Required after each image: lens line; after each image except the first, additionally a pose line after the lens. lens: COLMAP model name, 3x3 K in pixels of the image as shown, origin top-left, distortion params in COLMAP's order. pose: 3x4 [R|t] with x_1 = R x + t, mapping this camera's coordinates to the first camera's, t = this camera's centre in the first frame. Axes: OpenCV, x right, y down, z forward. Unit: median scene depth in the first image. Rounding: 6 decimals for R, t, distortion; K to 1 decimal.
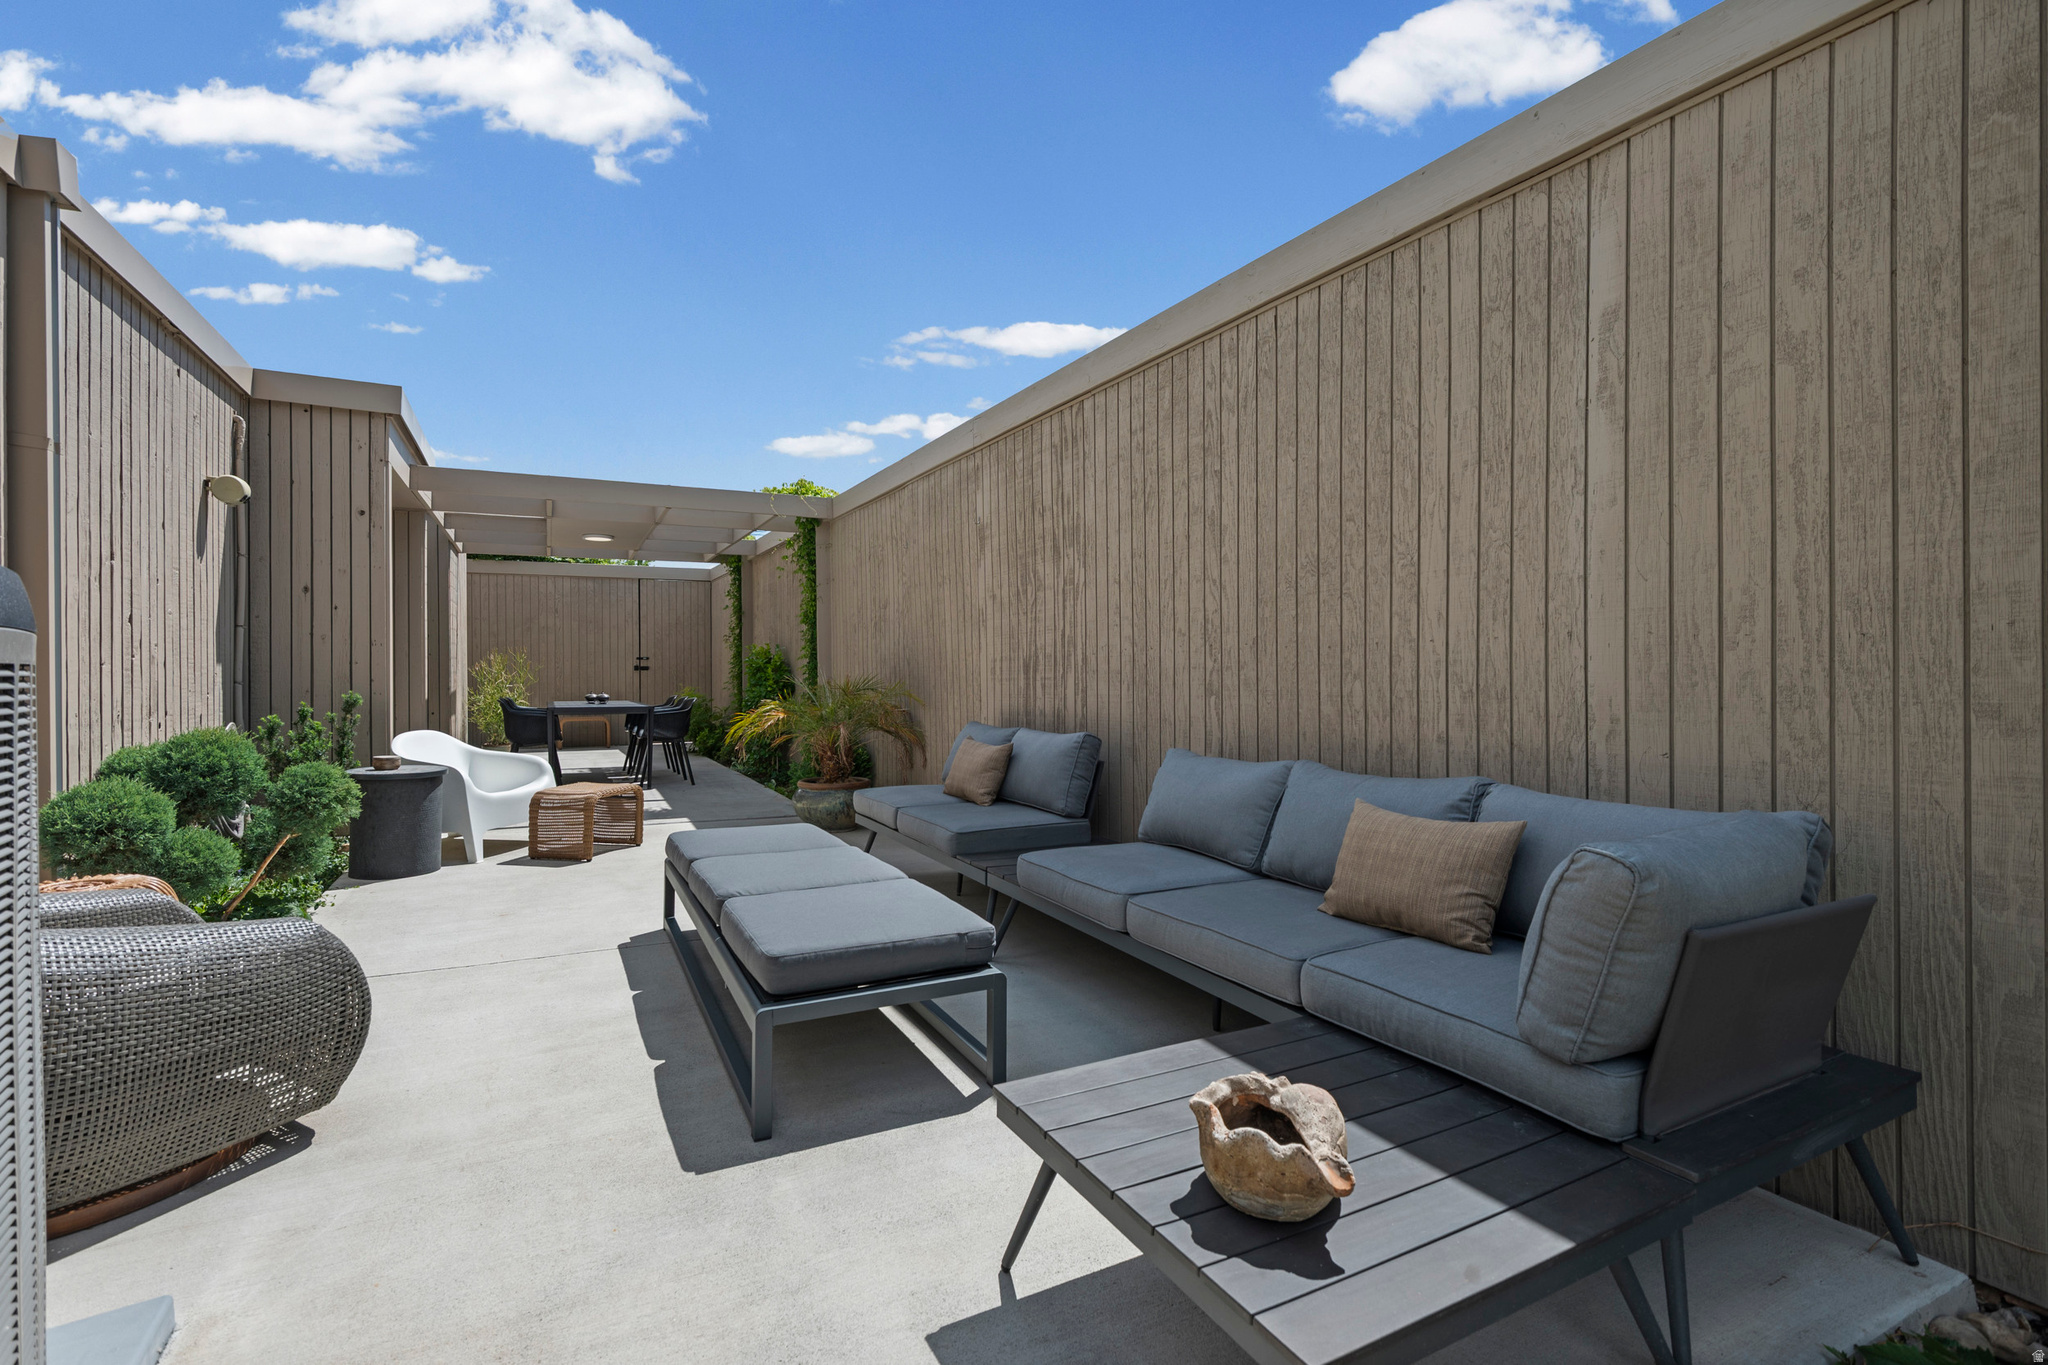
lens RADIAL K [[931.0, 0, 1019.2], [0, 931.0, 672.2], [0, 0, 1]] dist [-0.000375, 0.000101]
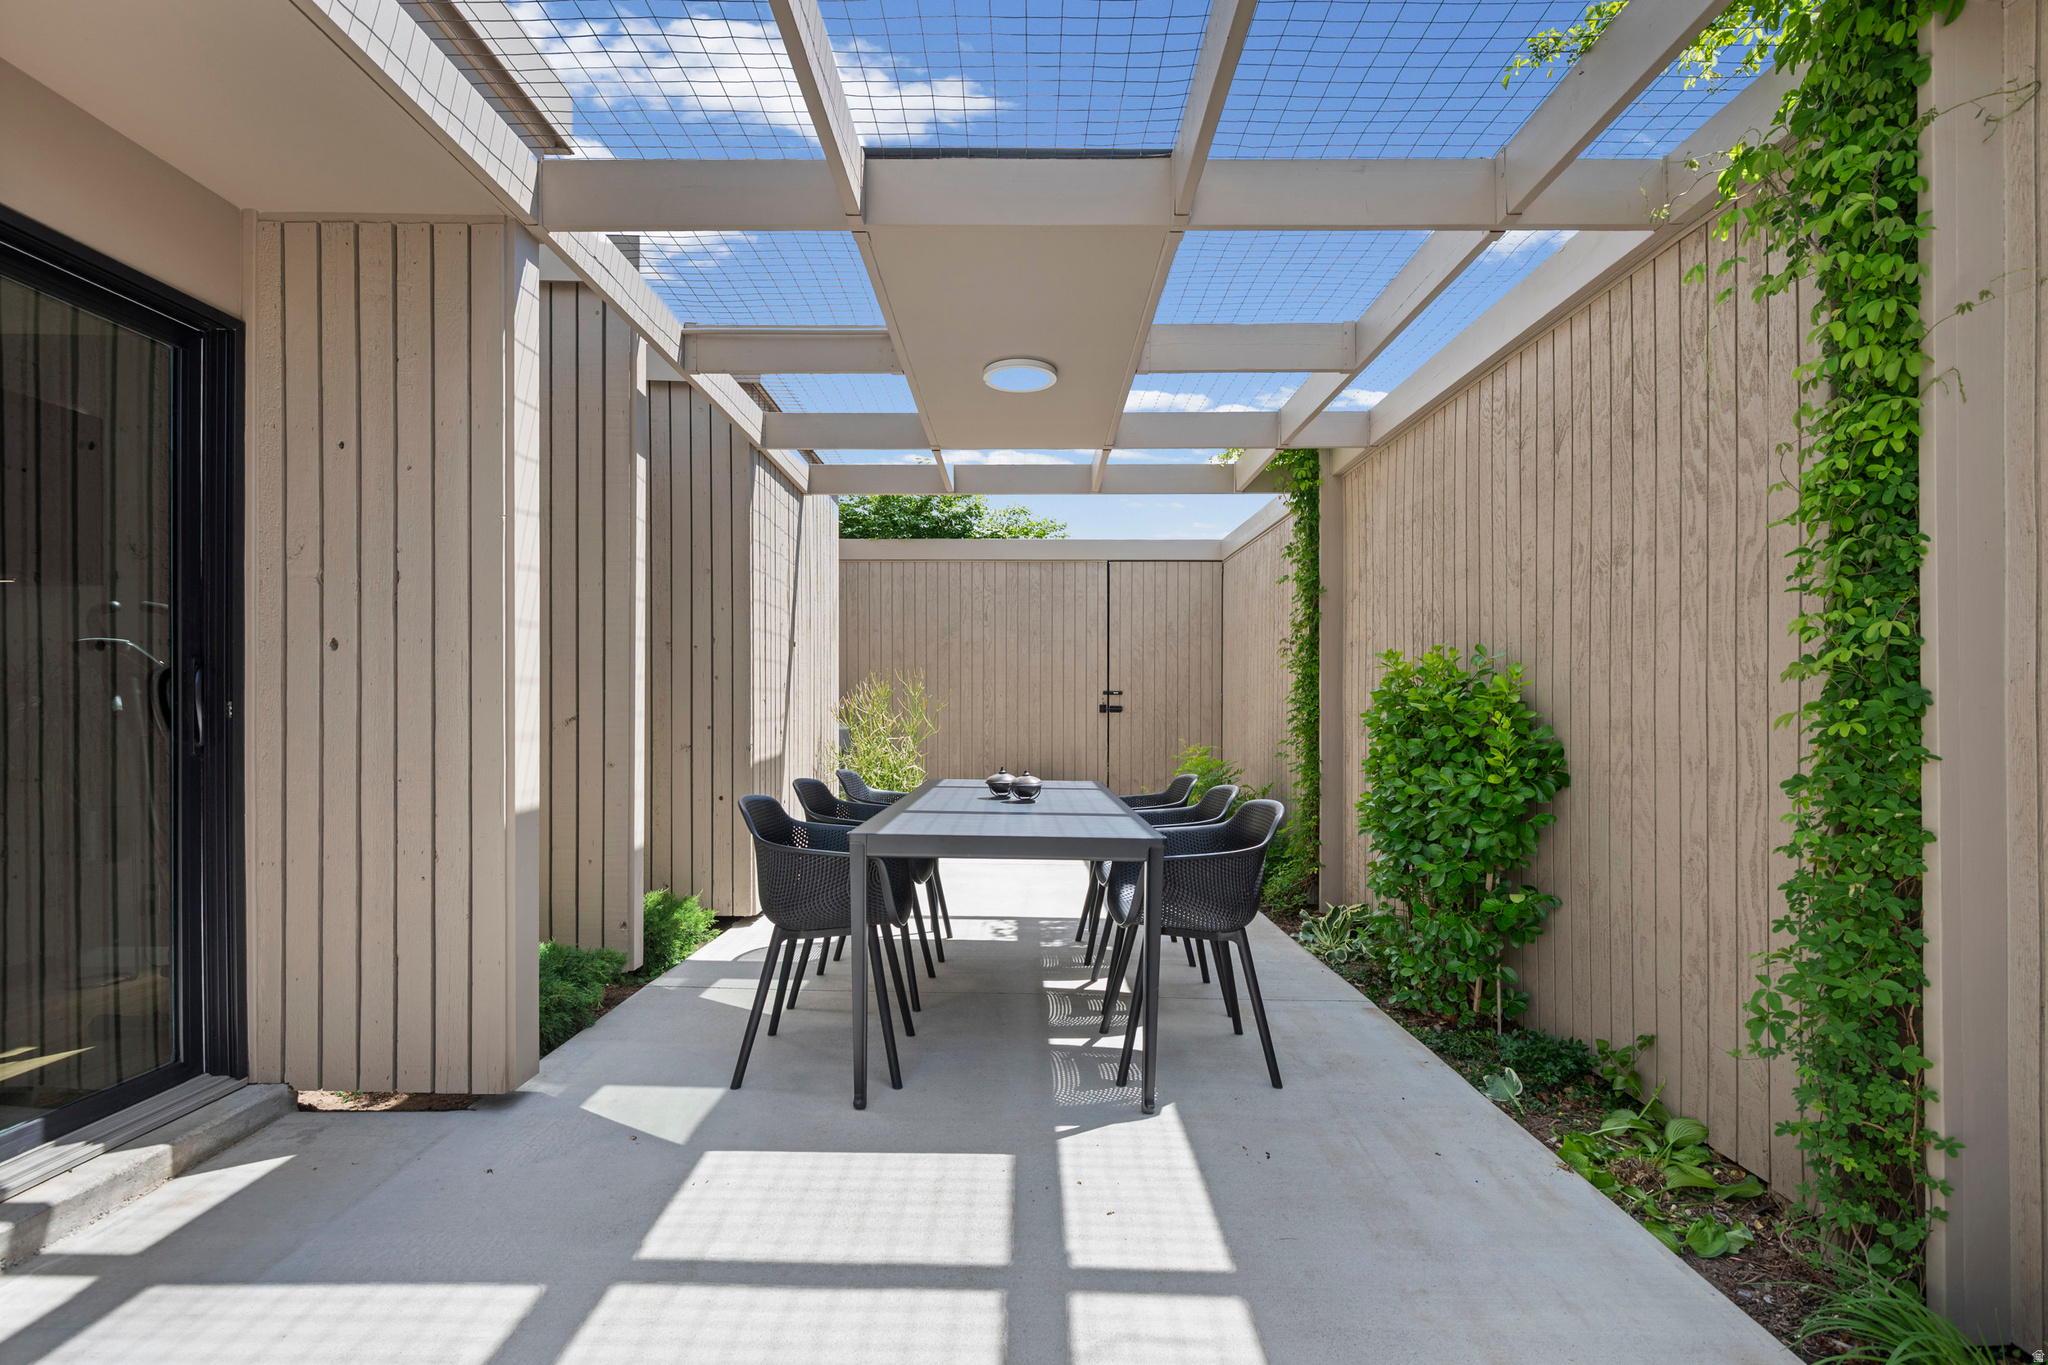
lens RADIAL K [[931.0, 0, 1019.2], [0, 931.0, 672.2], [0, 0, 1]] dist [-0.000375, 0.000101]
pose [[0.888203, -0.009568, -0.459351, -0.187315], [-0.011278, 0.999028, -0.042618, -0.001868], [0.459313, 0.043034, 0.887232, 0.451510]]
